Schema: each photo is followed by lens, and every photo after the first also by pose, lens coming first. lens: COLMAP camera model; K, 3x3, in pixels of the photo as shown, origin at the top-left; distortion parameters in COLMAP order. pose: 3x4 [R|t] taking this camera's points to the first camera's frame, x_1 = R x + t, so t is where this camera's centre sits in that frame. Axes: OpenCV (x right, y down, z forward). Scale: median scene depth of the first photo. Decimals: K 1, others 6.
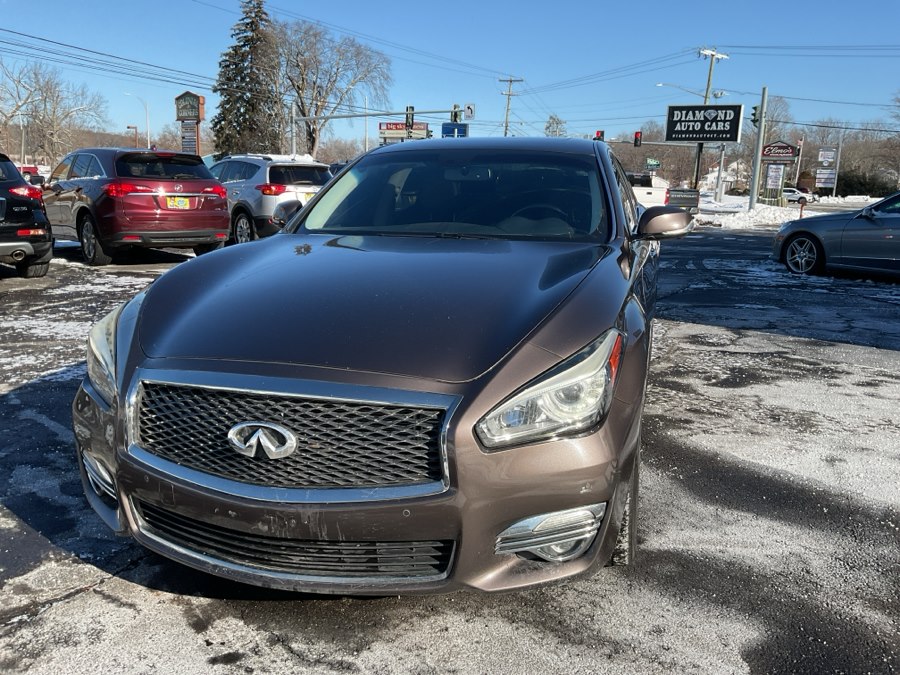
lens RADIAL K [[741.5, 0, 452.3], [0, 741.5, 336.2], [0, 0, 1]] dist [0.071033, -0.154434]
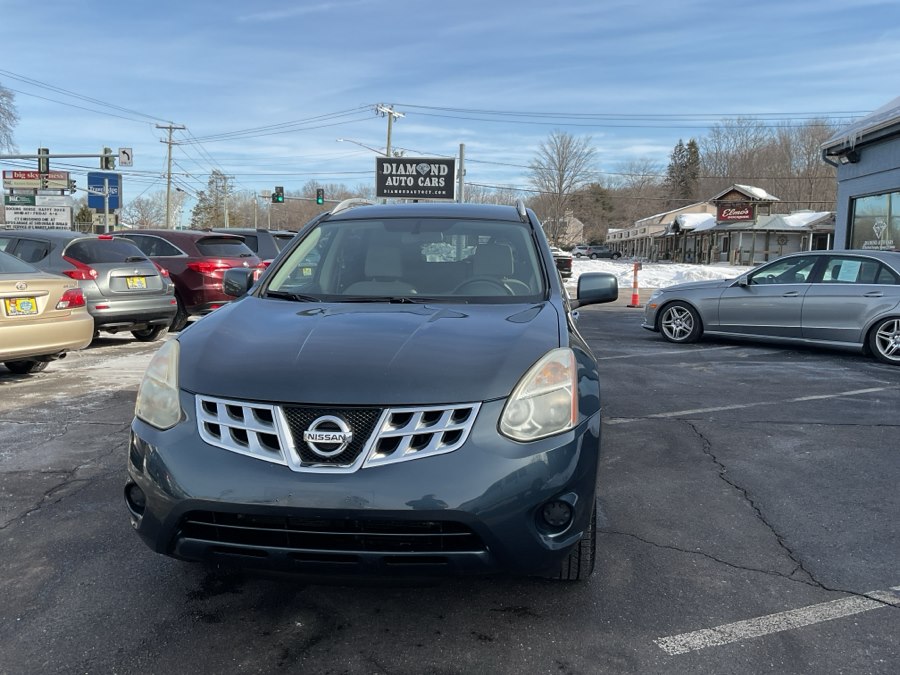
lens RADIAL K [[744.8, 0, 447.9], [0, 744.8, 339.1], [0, 0, 1]] dist [0.082013, -0.152543]
pose [[0.909558, -0.060935, 0.411086, -0.010163], [0.090217, 0.994554, -0.052191, -0.041884], [-0.405667, 0.084557, 0.910101, 0.180732]]
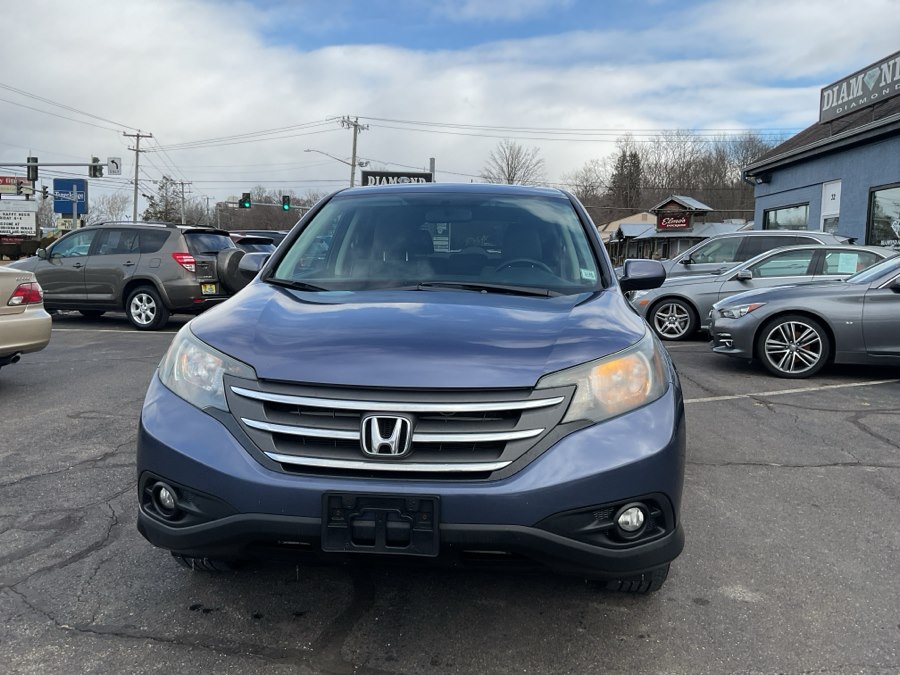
lens RADIAL K [[744.8, 0, 447.9], [0, 744.8, 339.1], [0, 0, 1]] dist [0.082013, -0.152543]
pose [[0.877542, -0.062257, 0.475441, -0.095234], [0.099713, 0.993553, -0.053942, -0.022562], [-0.469018, 0.094744, 0.878092, 0.099060]]
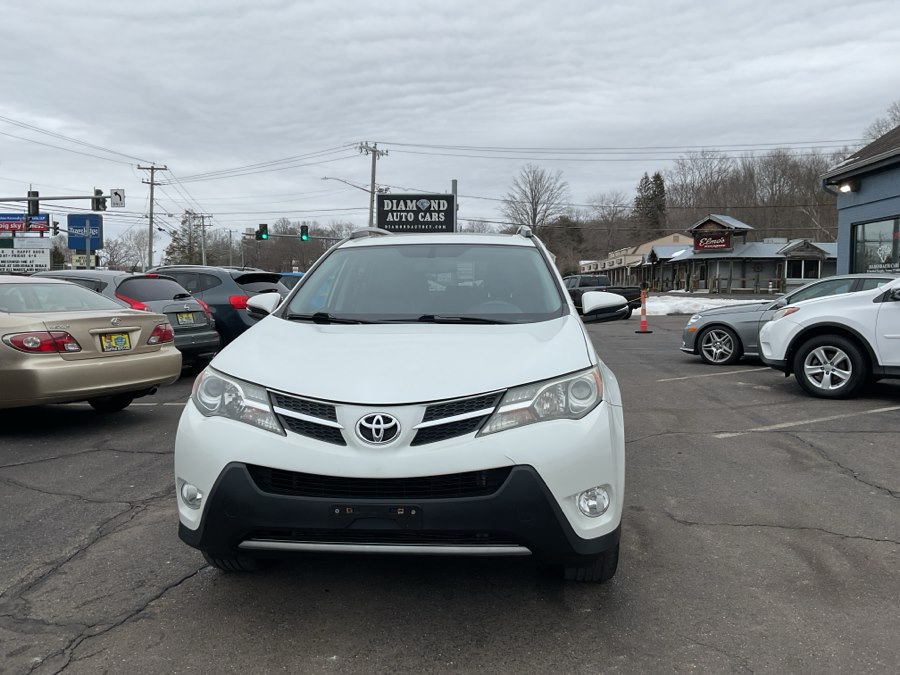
lens RADIAL K [[744.8, 0, 447.9], [0, 744.8, 339.1], [0, 0, 1]] dist [0.082013, -0.152543]
pose [[0.892070, -0.063625, 0.447396, -0.048309], [0.117195, 0.988739, -0.093067, -0.042557], [-0.436436, 0.135455, 0.889481, 0.187041]]
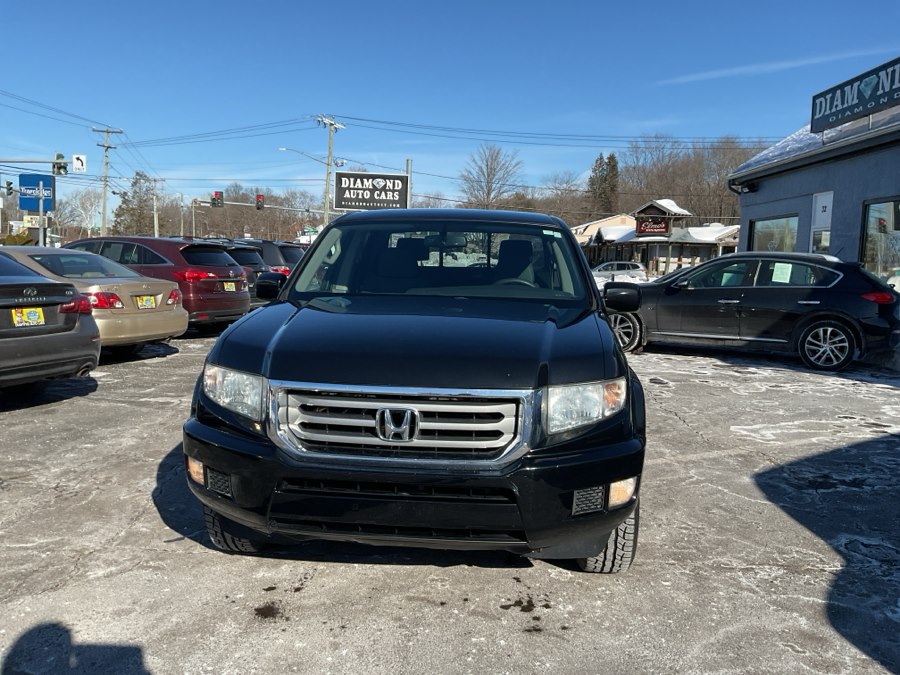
lens RADIAL K [[744.8, 0, 447.9], [0, 744.8, 339.1], [0, 0, 1]] dist [0.082013, -0.152543]
pose [[0.863682, -0.056048, 0.500910, -0.078140], [0.093979, 0.994278, -0.050788, -0.034125], [-0.495198, 0.090940, 0.864008, 0.121896]]
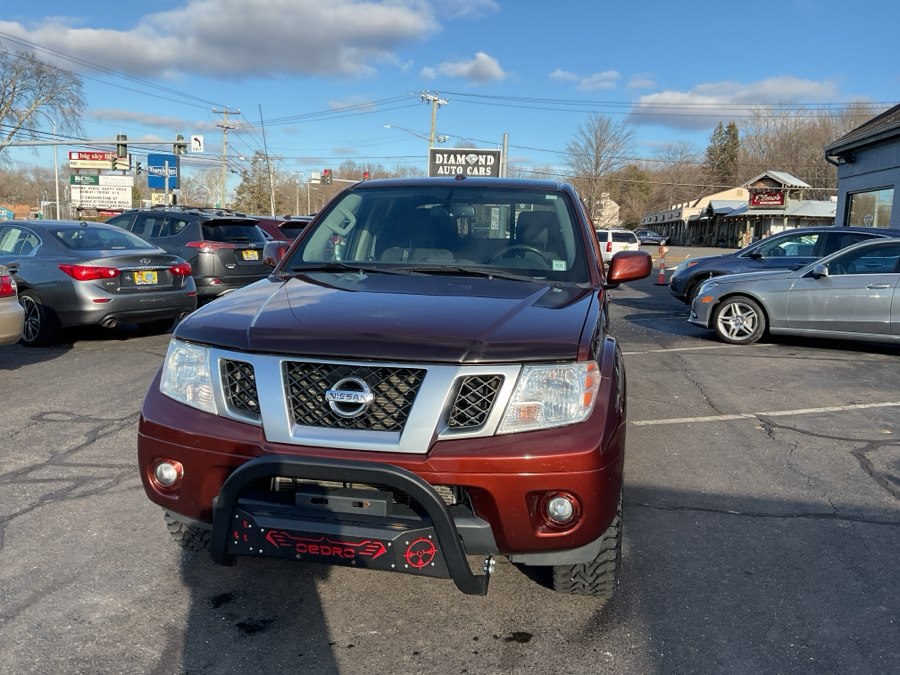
lens RADIAL K [[744.8, 0, 447.9], [0, 744.8, 339.1], [0, 0, 1]] dist [0.082013, -0.152543]
pose [[0.927342, -0.055130, 0.370133, -0.065173], [0.071270, 0.997004, -0.030062, -0.028850], [-0.367367, 0.054257, 0.928492, 0.096036]]
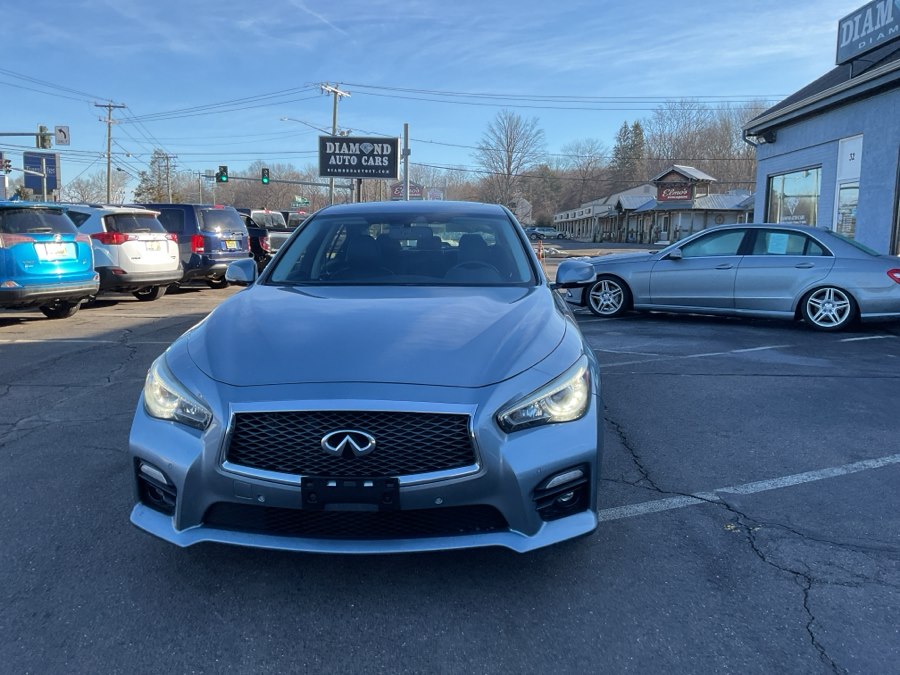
lens RADIAL K [[744.8, 0, 447.0], [0, 744.8, 339.9], [0, 0, 1]] dist [0.071447, -0.120817]
pose [[0.881072, -0.082565, 0.465720, -0.010906], [0.104288, 0.994325, -0.021020, -0.034574], [-0.461341, 0.067089, 0.884683, 0.161930]]
